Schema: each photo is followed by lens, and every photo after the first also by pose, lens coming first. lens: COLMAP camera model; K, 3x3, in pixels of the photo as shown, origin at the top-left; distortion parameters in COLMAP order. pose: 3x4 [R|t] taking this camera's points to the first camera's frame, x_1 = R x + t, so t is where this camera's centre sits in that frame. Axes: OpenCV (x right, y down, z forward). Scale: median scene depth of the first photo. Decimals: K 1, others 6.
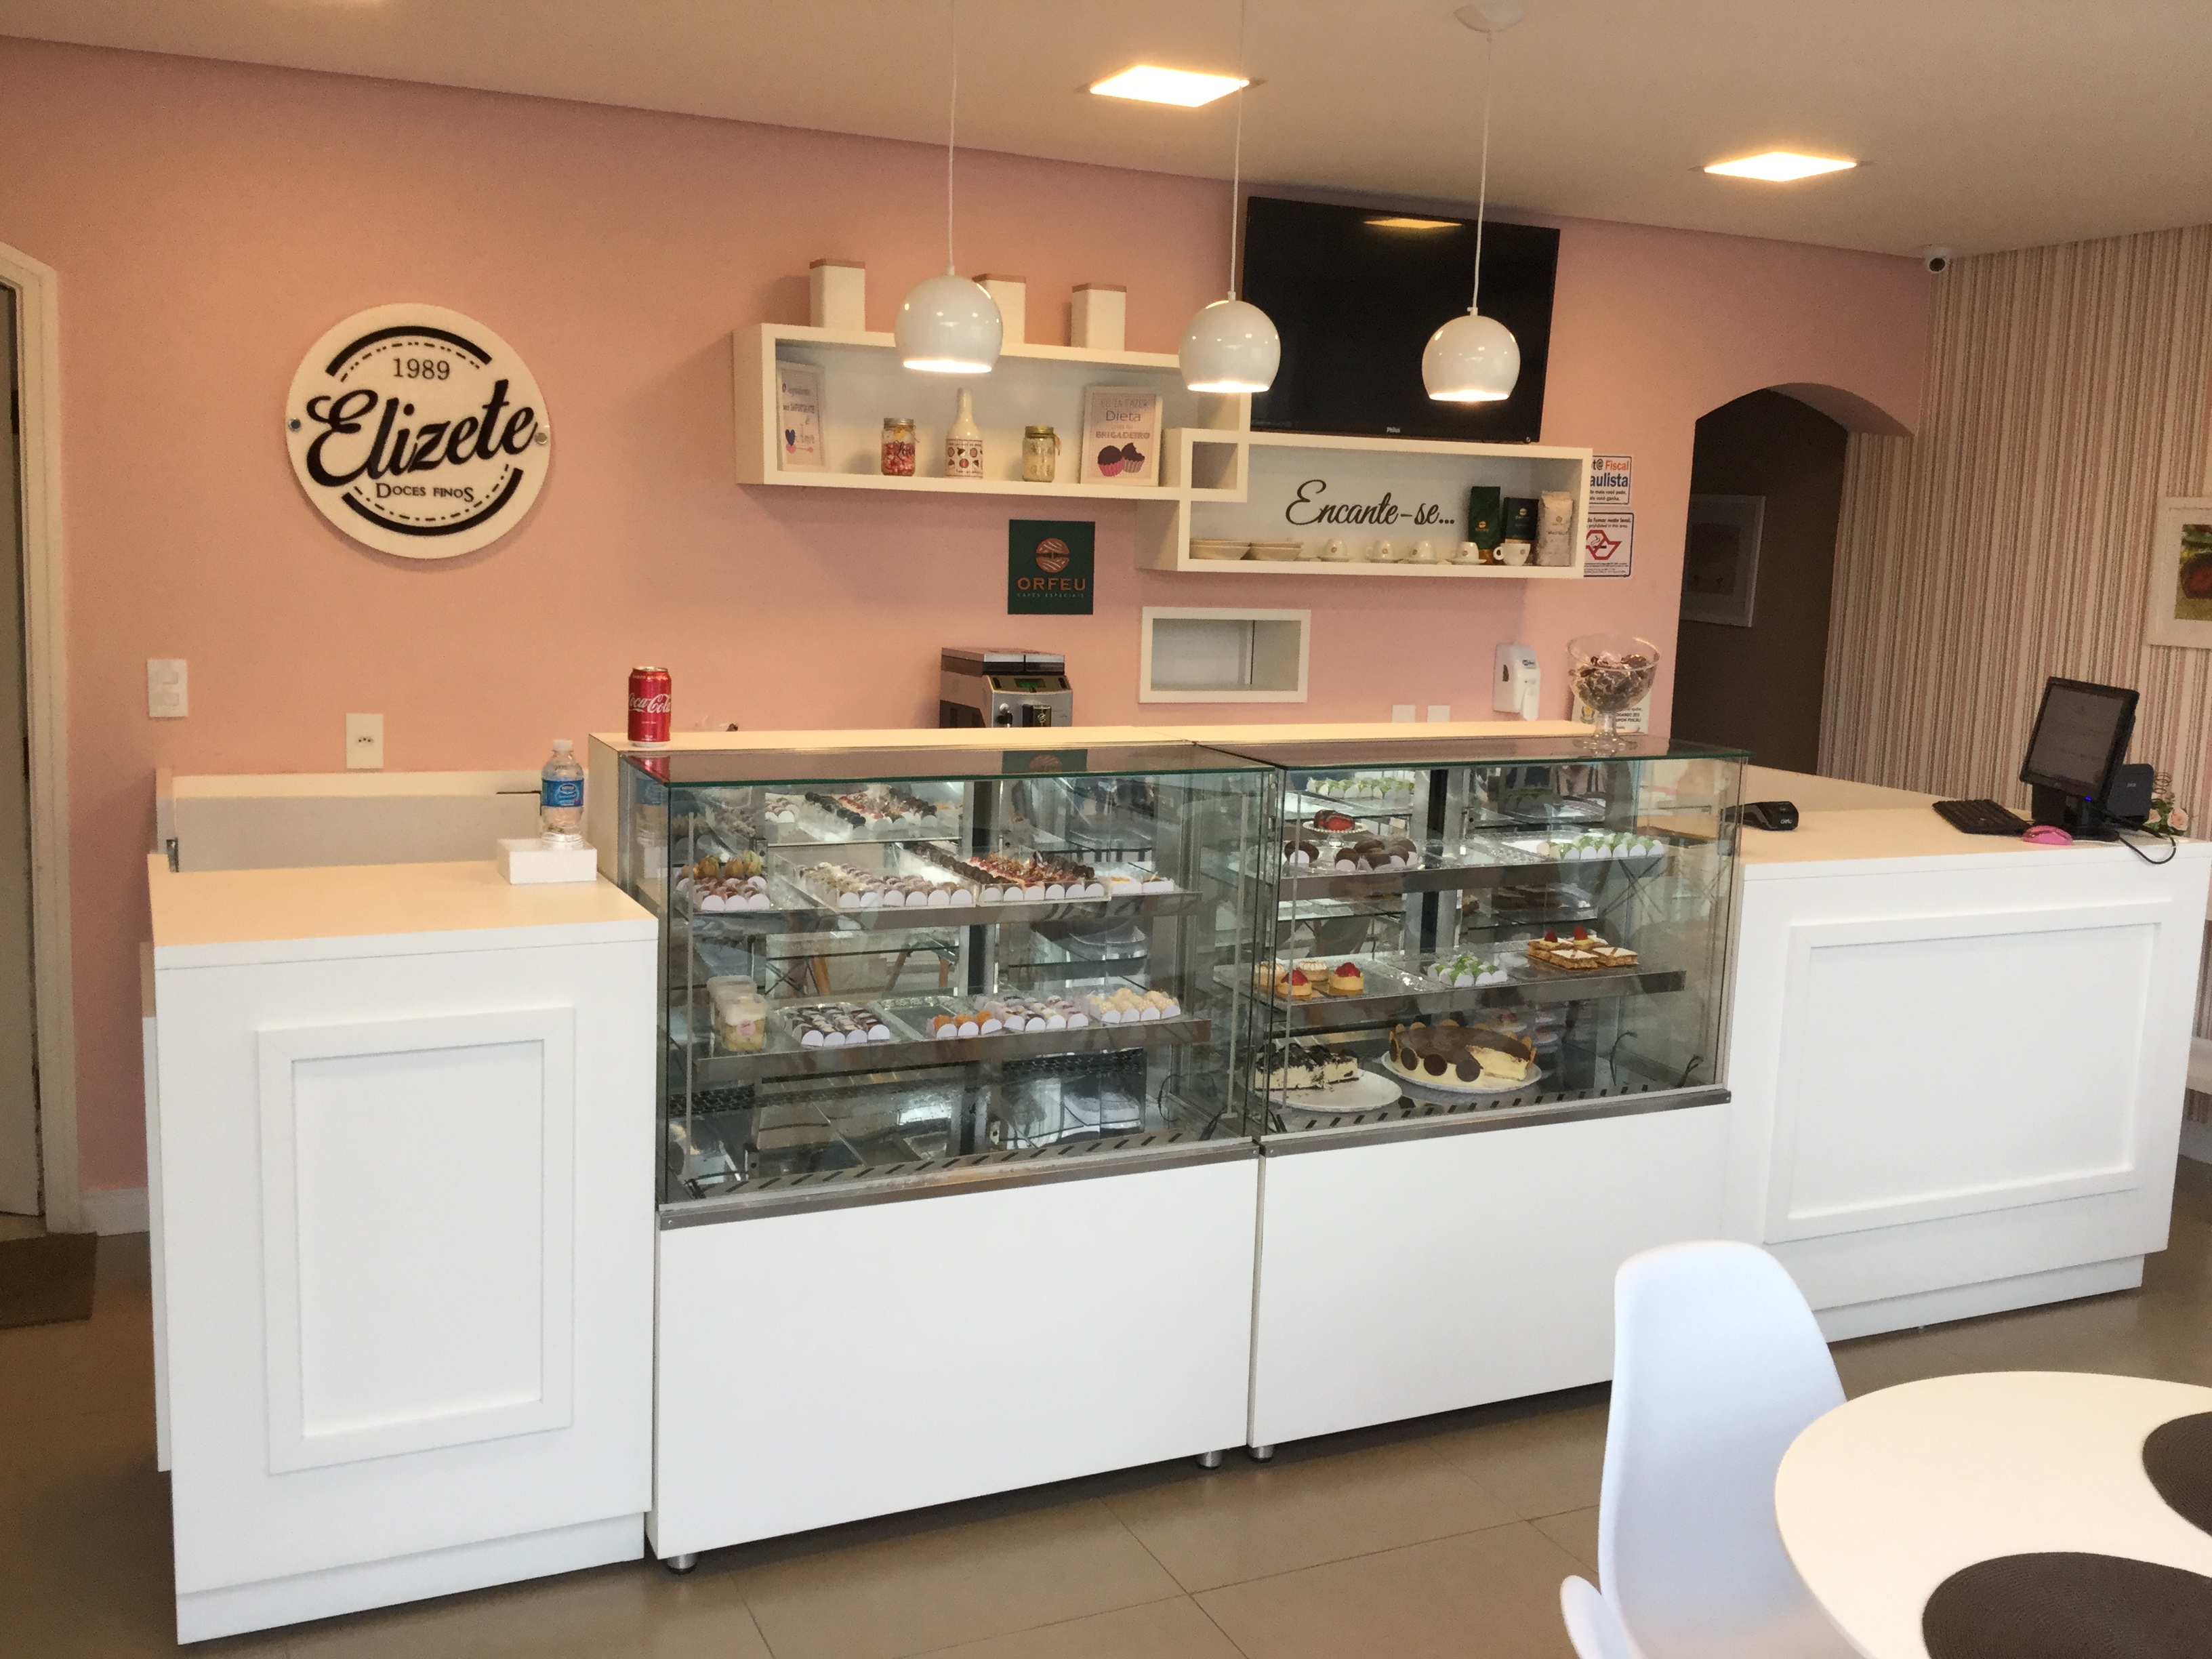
lens RADIAL K [[2021.0, 0, 1106.0], [0, 2021.0, 829.5], [0, 0, 1]] dist [0.000563, -0.003146]
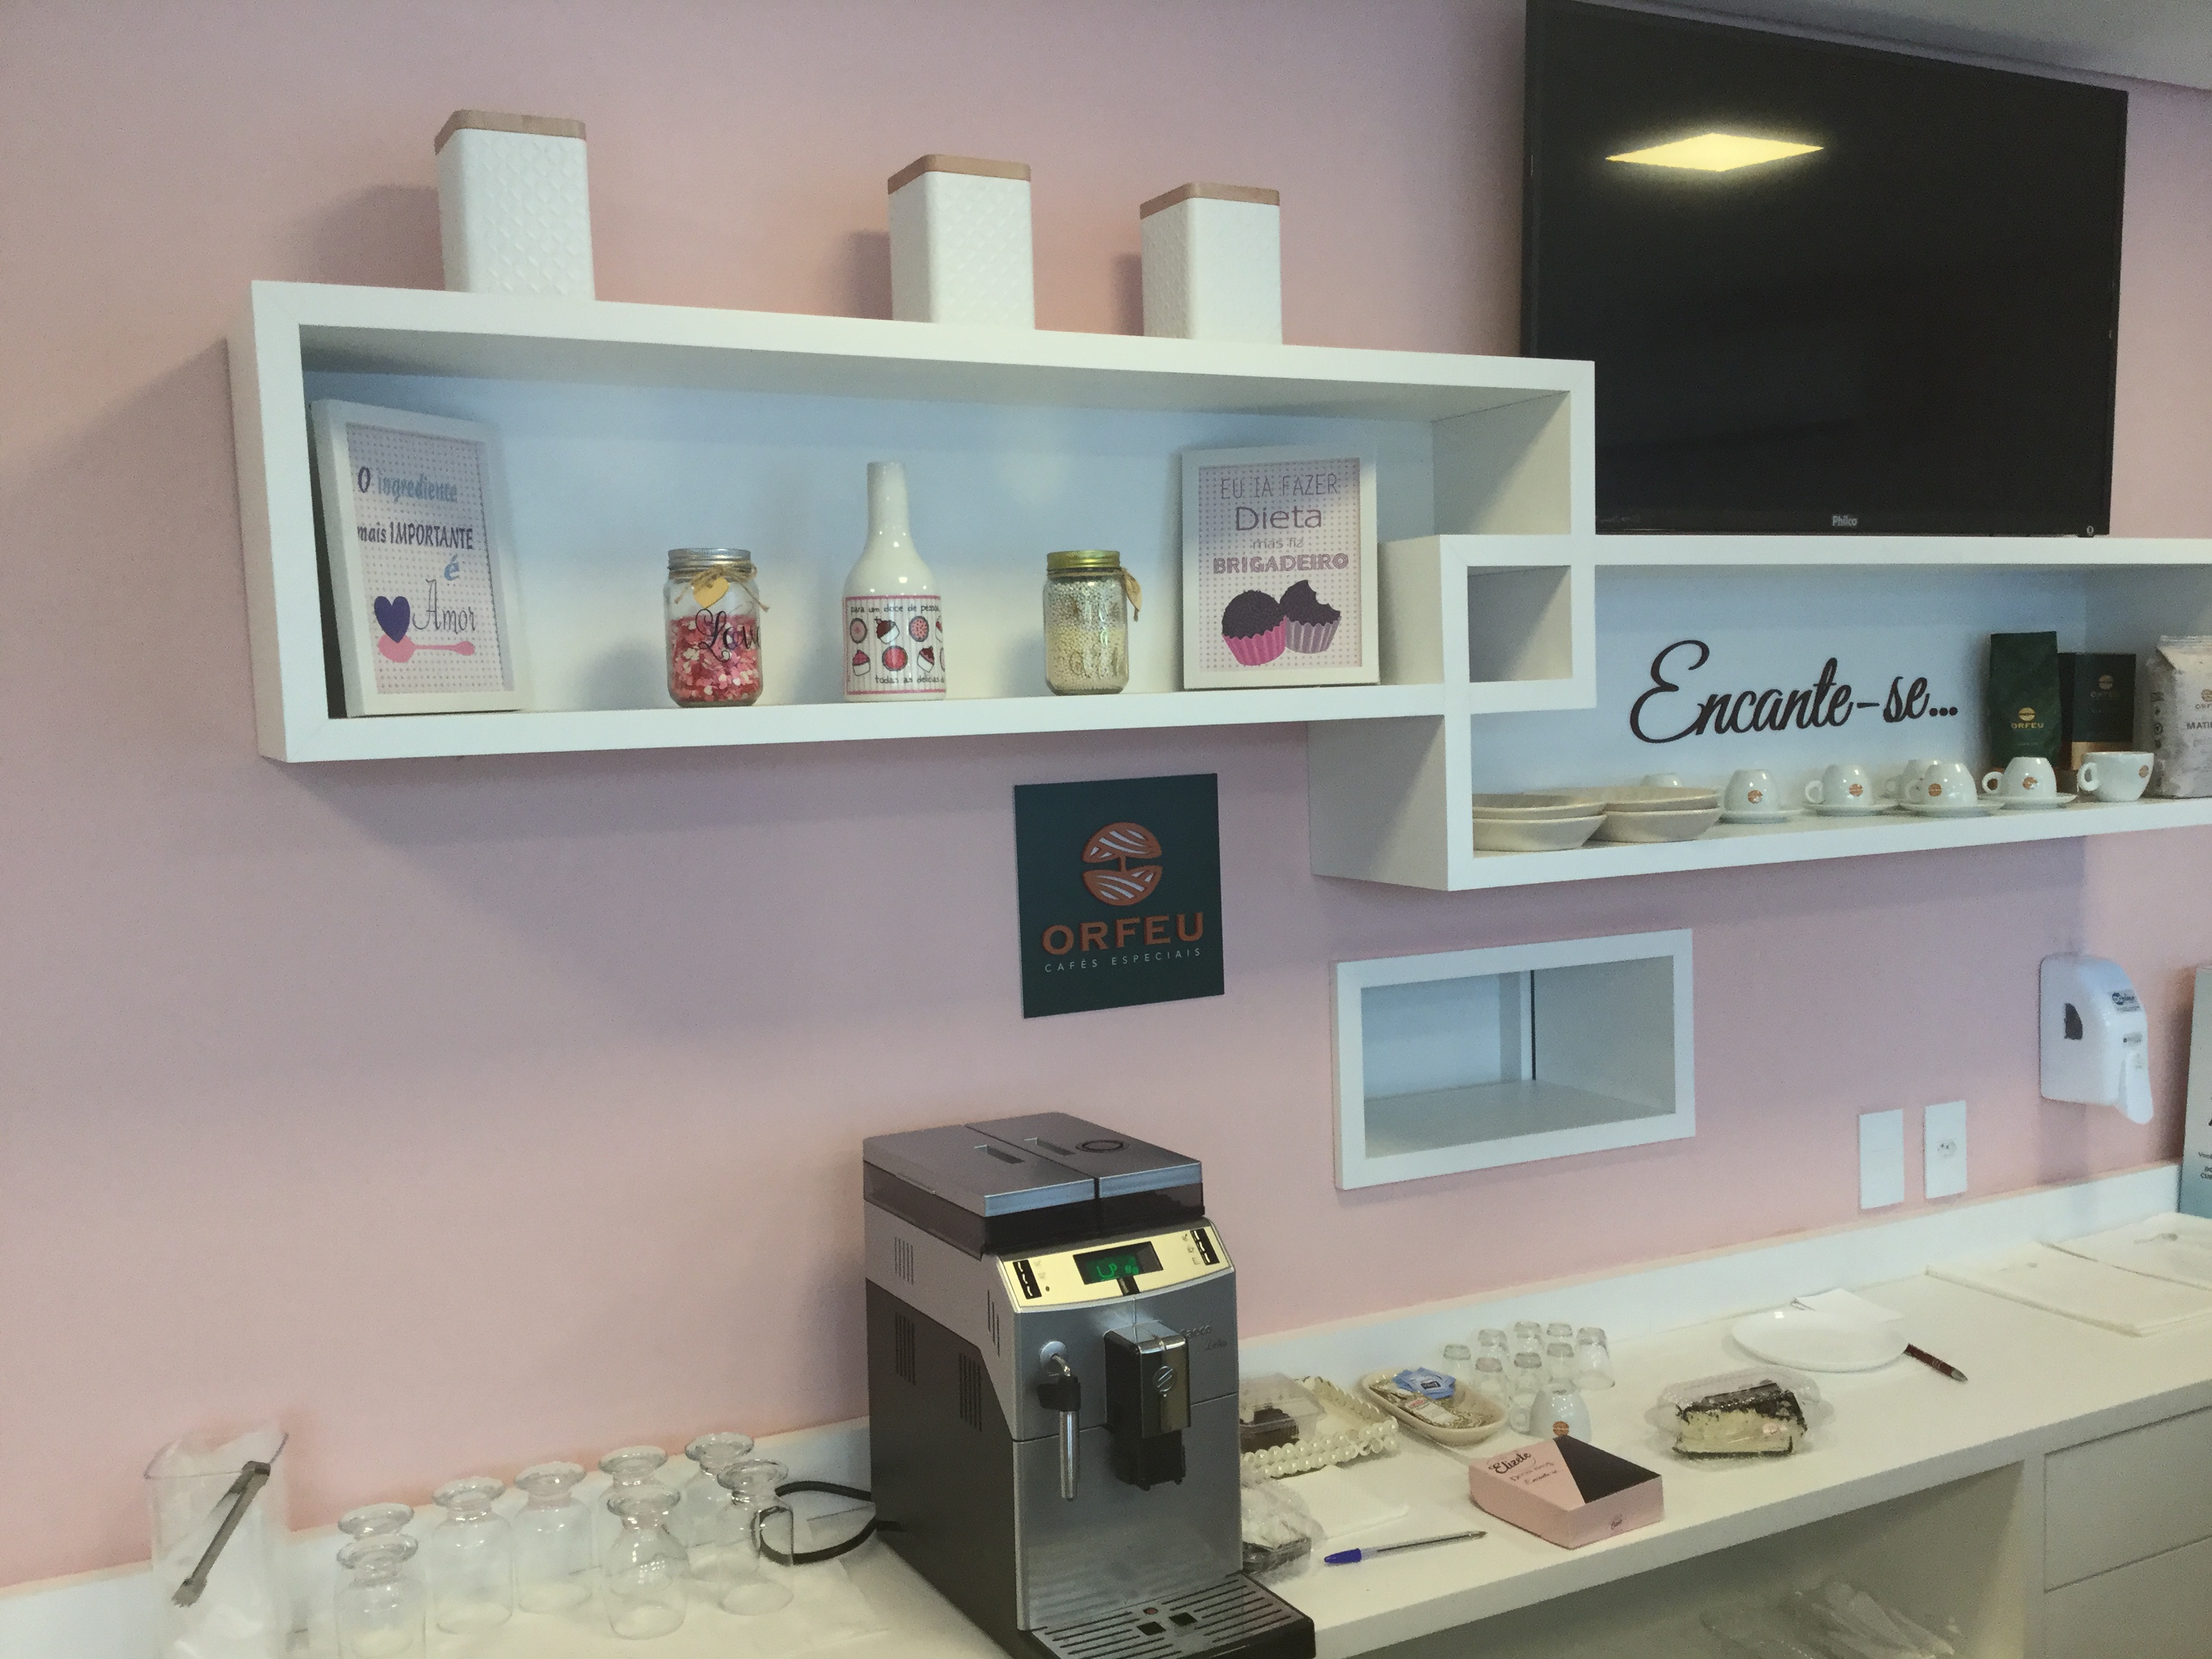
lens RADIAL K [[2083.5, 0, 1106.0], [0, 2083.5, 829.5], [0, 0, 1]] dist [-0.023313, -0.018148]
pose [[0.997429, -0.063645, 0.032923, -0.043806], [0.066015, 0.994863, -0.076742, -0.111832], [-0.027870, 0.078718, 0.996507, 0.587189]]
